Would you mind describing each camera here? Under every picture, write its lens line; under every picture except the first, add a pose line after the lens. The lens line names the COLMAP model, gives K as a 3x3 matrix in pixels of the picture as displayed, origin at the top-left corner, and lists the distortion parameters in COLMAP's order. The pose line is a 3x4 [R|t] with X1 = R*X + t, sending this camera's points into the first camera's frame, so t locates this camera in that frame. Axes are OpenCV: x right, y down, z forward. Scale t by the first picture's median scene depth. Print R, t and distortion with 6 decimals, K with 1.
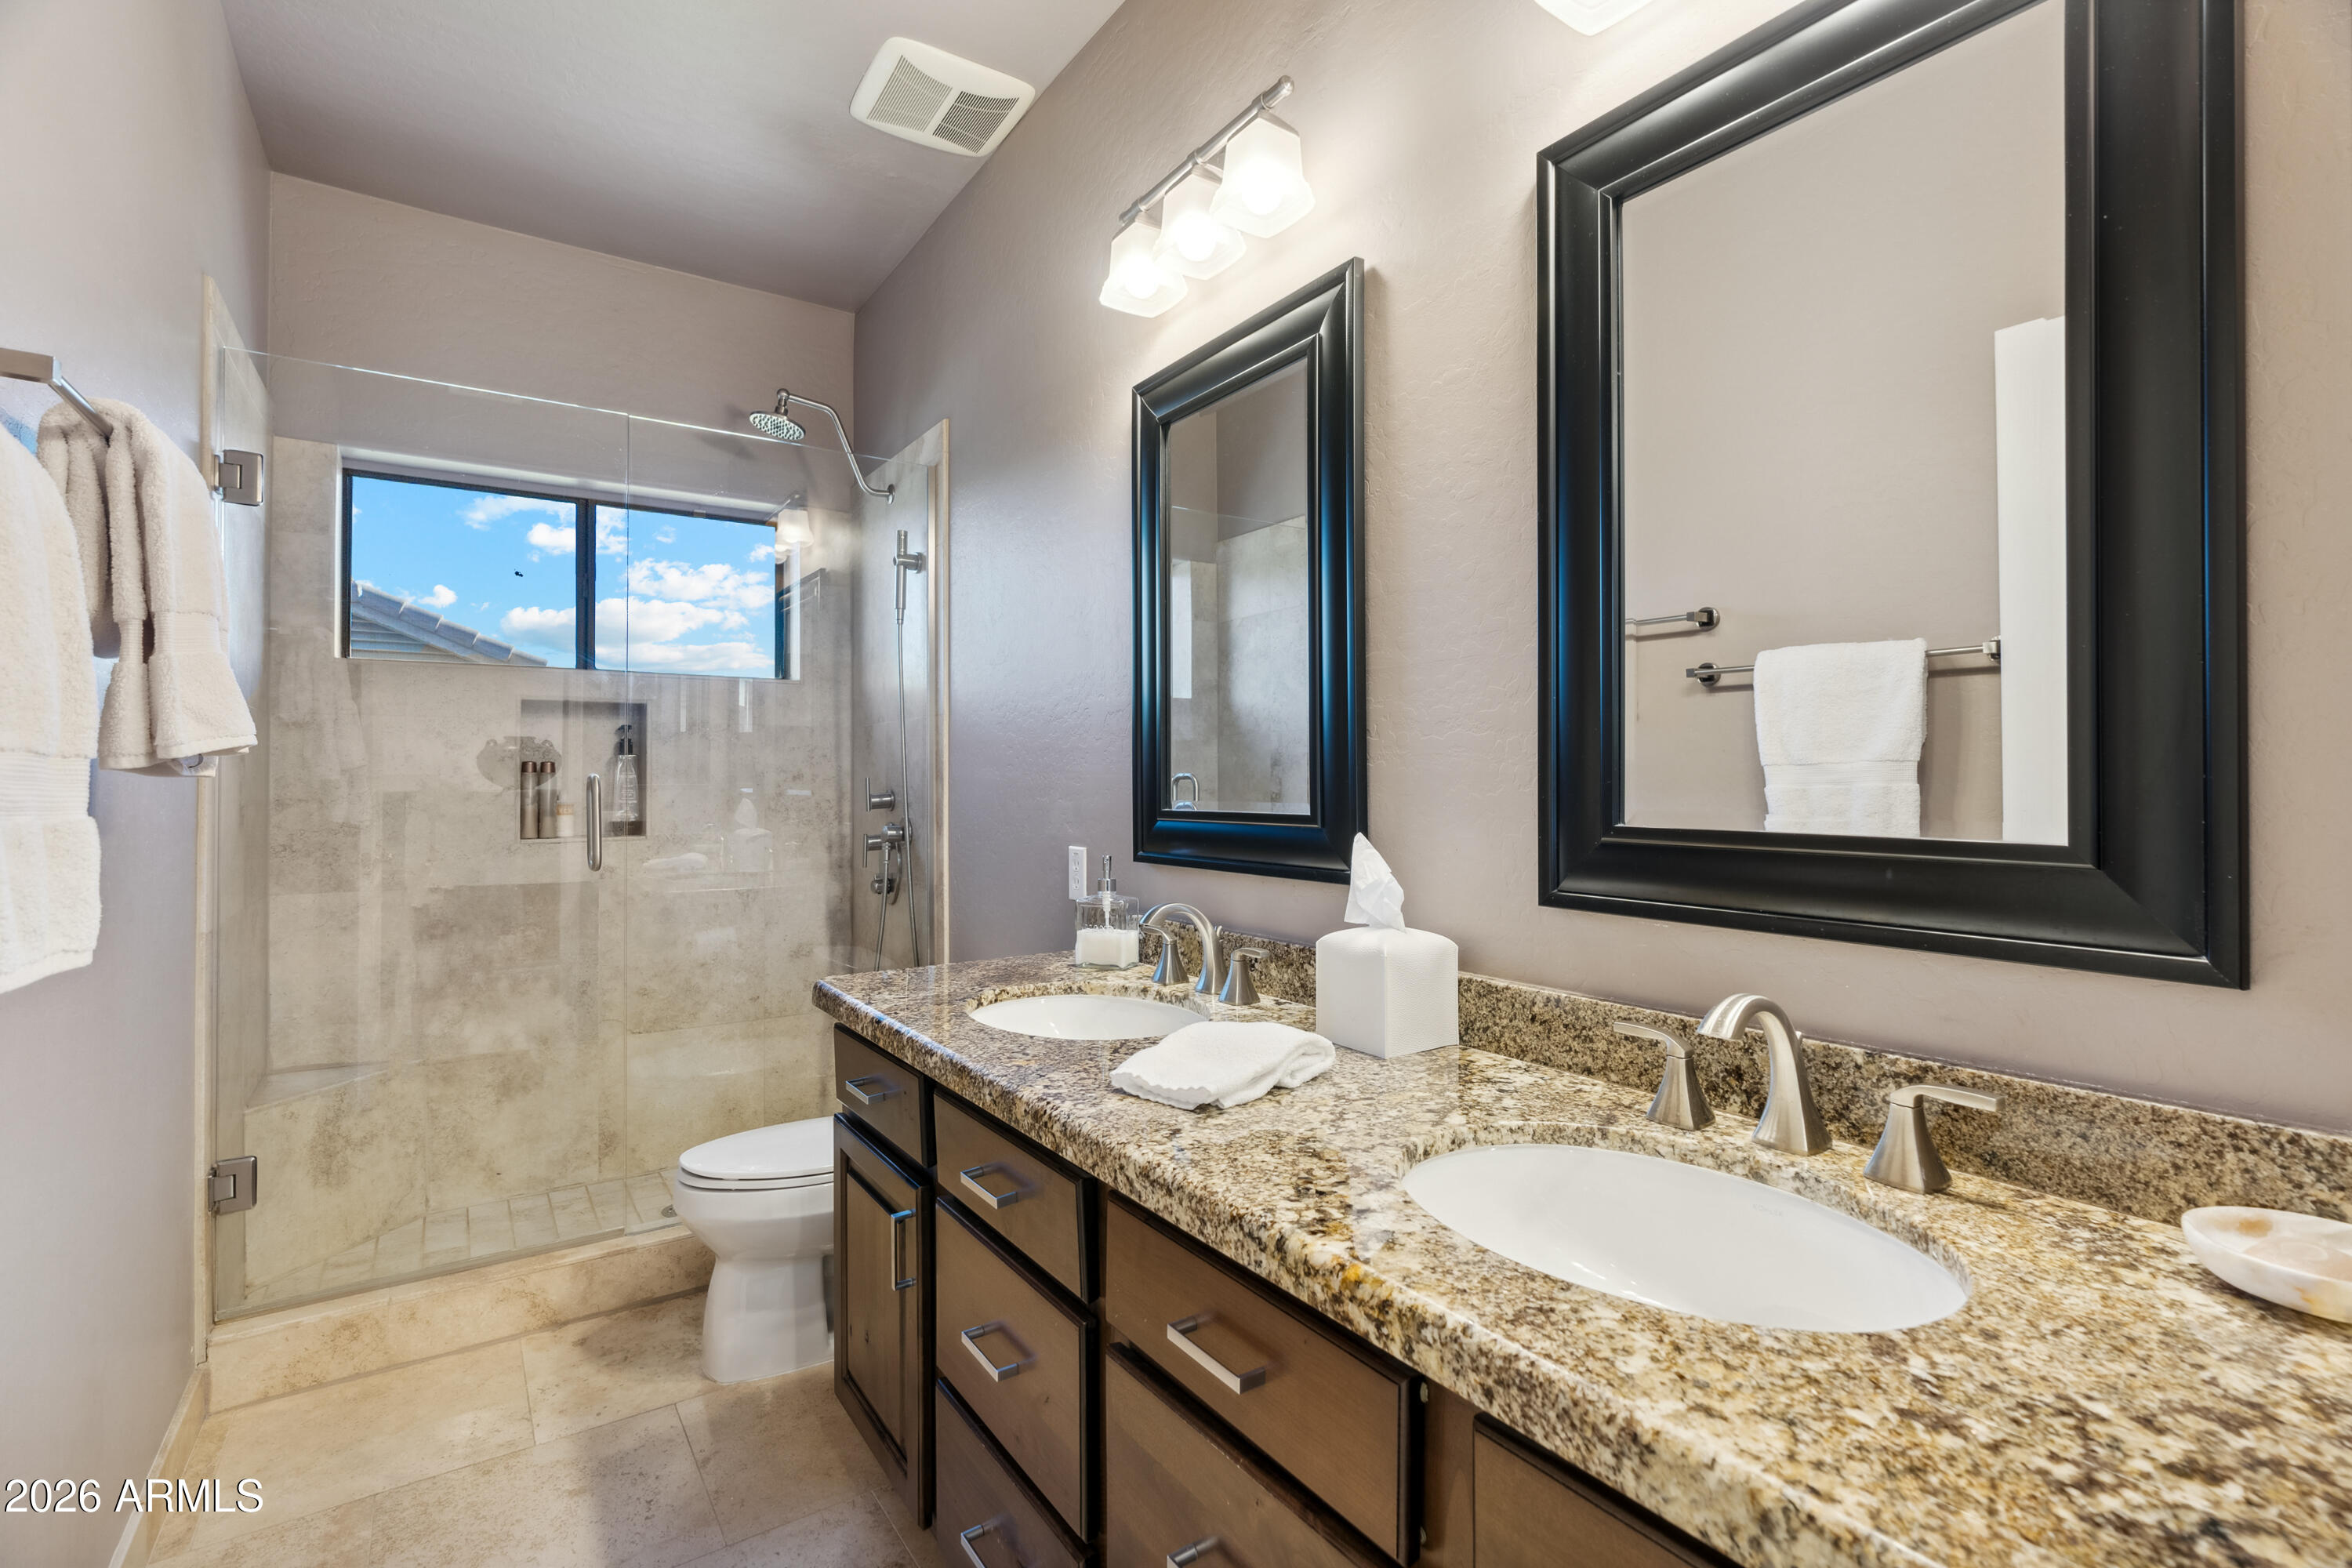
lens RADIAL K [[1078.0, 0, 1172.6], [0, 1078.0, 775.2], [0, 0, 1]] dist [-0.002361, 0.001310]
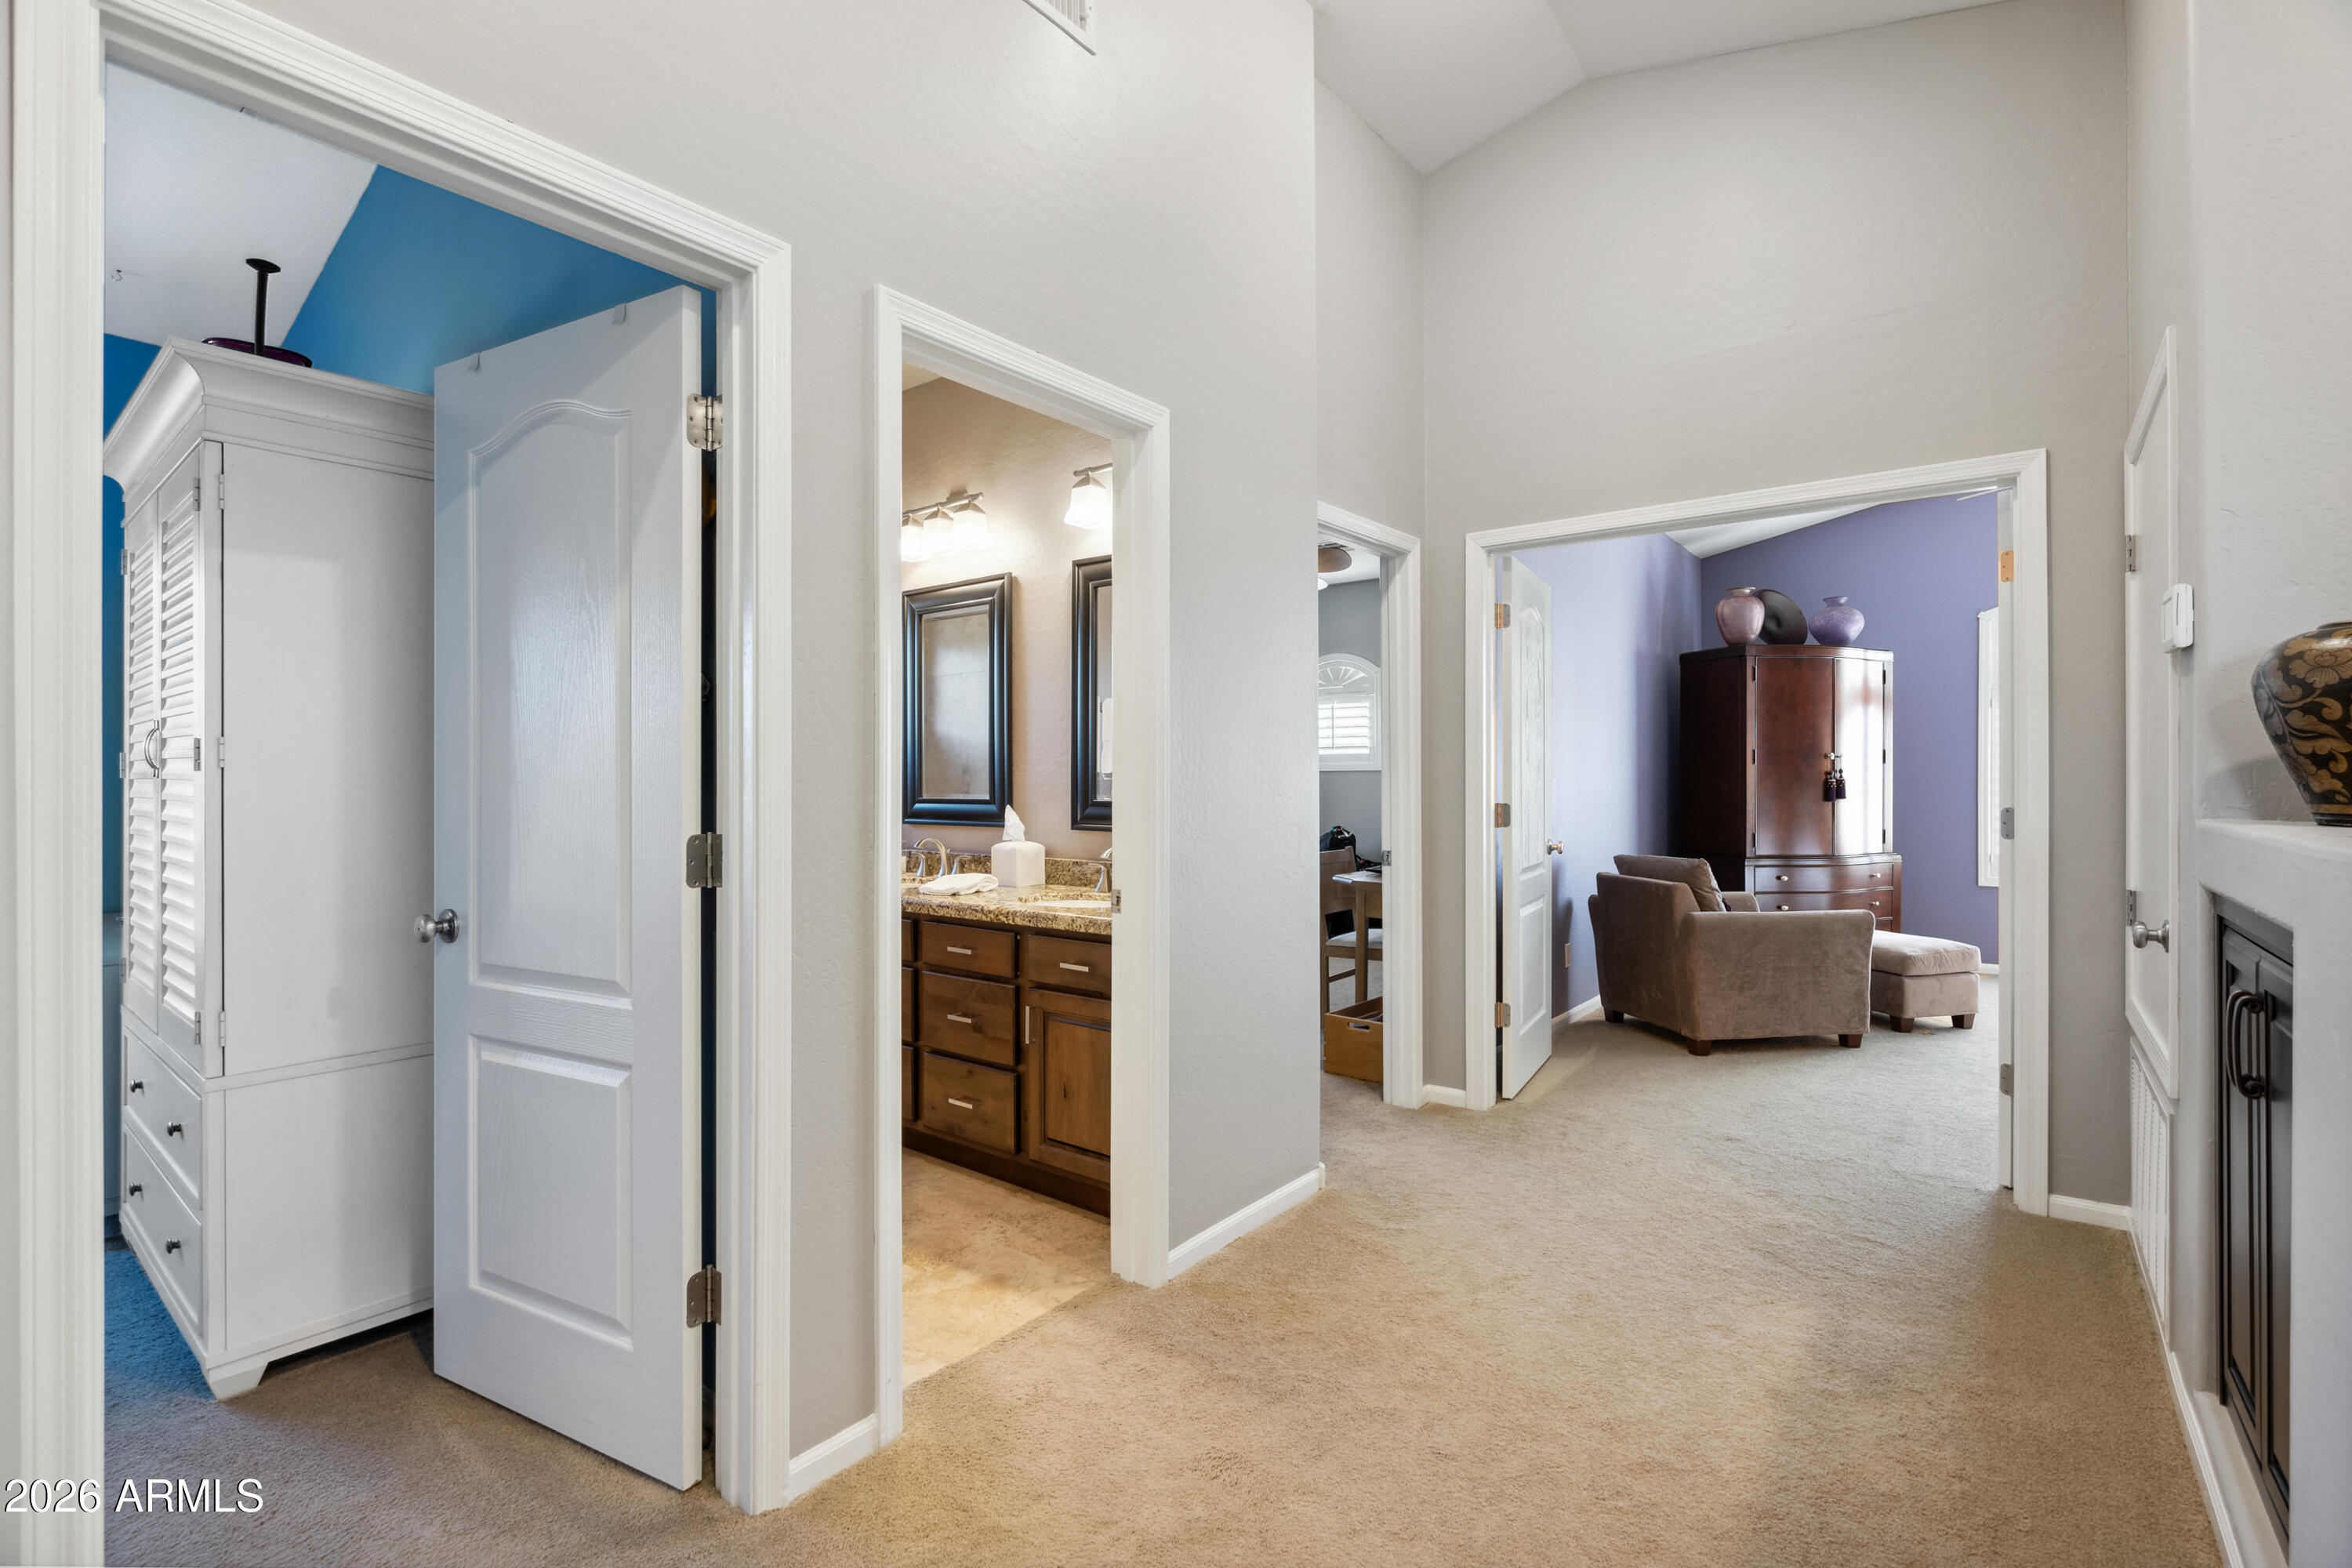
lens RADIAL K [[1078.0, 0, 1177.5], [0, 1078.0, 775.2], [0, 0, 1]] dist [-0.002361, 0.001310]
pose [[0.953634, 0.005828, 0.300912, -0.205720], [-0.006243, 0.999980, 0.000419, -0.020314], [-0.300904, -0.002278, 0.953652, -1.498649]]
